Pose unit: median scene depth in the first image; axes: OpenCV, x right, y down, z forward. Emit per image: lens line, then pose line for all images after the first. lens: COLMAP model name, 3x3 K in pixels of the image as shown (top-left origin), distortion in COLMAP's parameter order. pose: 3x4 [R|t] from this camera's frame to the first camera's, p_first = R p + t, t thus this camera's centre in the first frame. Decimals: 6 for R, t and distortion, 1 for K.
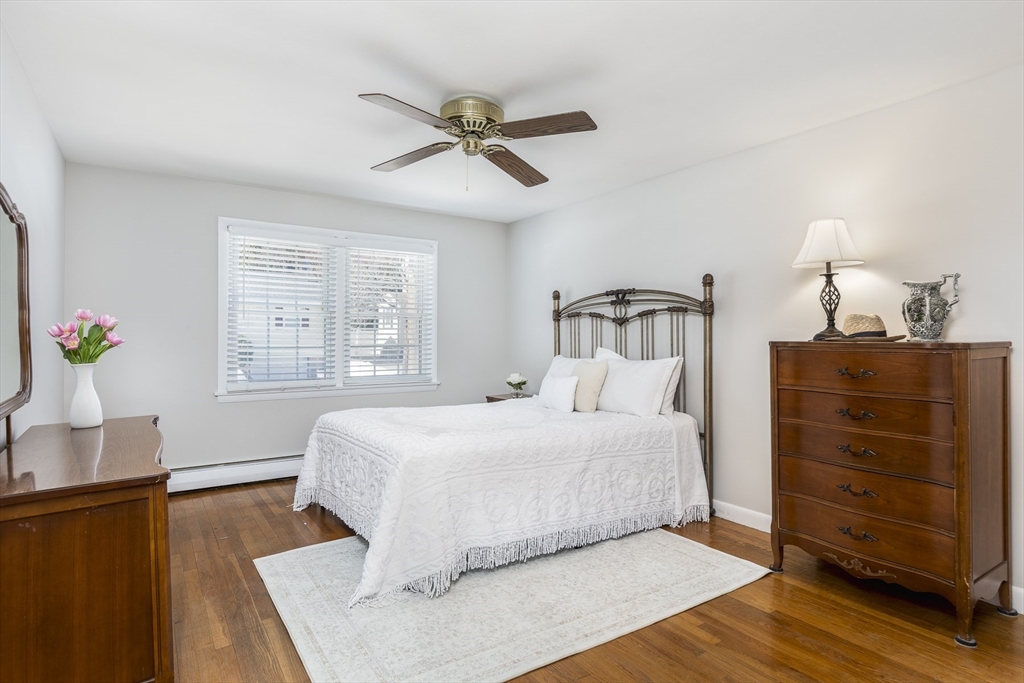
lens RADIAL K [[542.8, 0, 512.0], [0, 542.8, 341.5], [0, 0, 1]] dist [0.000582, 0.000294]
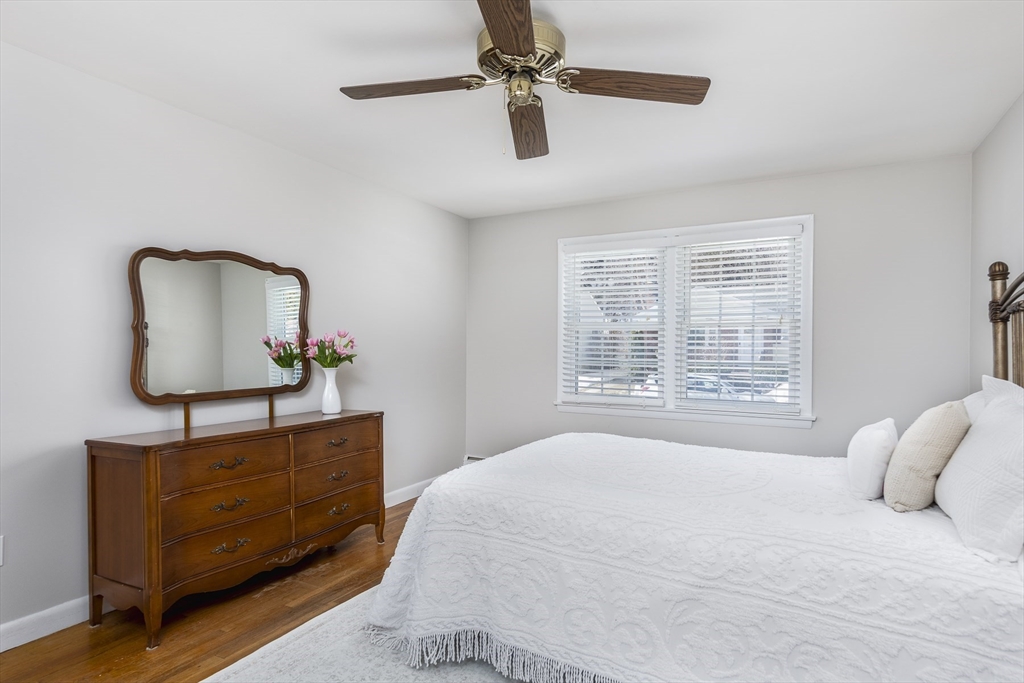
lens RADIAL K [[542.8, 0, 512.0], [0, 542.8, 341.5], [0, 0, 1]] dist [0.000582, 0.000294]
pose [[0.465494, -0.011357, -0.884978, 0.373254], [-0.012121, 0.999742, -0.019205, -0.004217], [0.884968, 0.019666, 0.465237, 0.418289]]
